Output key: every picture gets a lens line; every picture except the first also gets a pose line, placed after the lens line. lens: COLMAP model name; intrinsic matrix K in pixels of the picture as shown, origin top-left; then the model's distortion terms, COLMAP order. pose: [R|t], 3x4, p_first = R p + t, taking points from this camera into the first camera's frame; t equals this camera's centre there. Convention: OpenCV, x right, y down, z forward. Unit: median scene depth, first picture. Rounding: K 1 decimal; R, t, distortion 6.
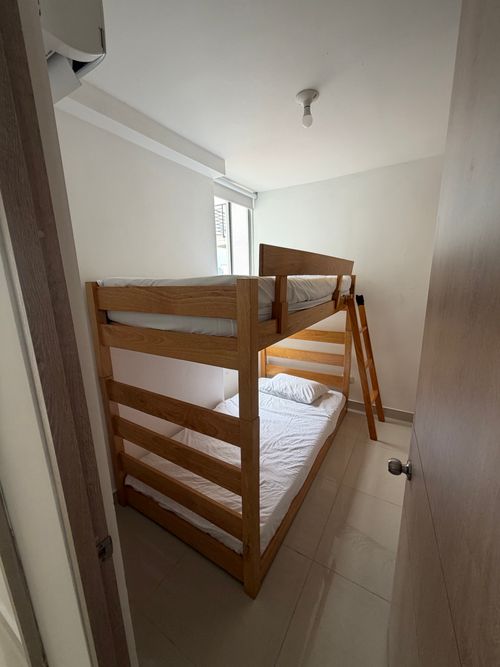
lens RADIAL K [[265.2, 0, 250.0], [0, 265.2, 333.5], [0, 0, 1]] dist [0.000559, 0.000038]
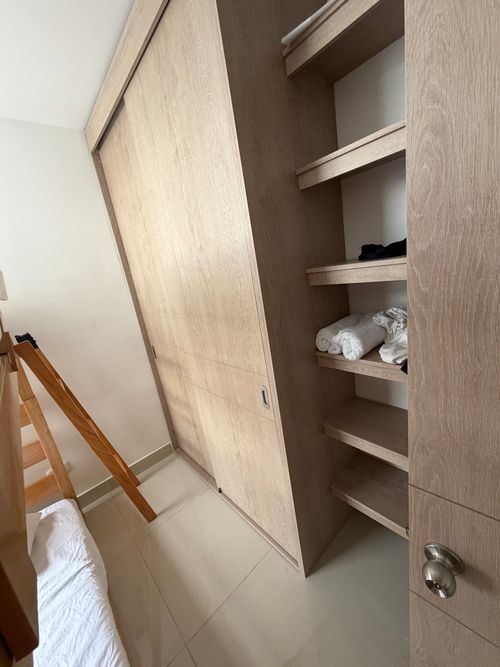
lens RADIAL K [[265.2, 0, 250.0], [0, 265.2, 333.5], [0, 0, 1]] dist [0.000559, 0.000038]
pose [[0.288744, -0.271312, 0.918159, 0.028023], [0.344777, 0.924131, 0.164651, -0.069297], [-0.893172, 0.269019, 0.360379, 0.345034]]
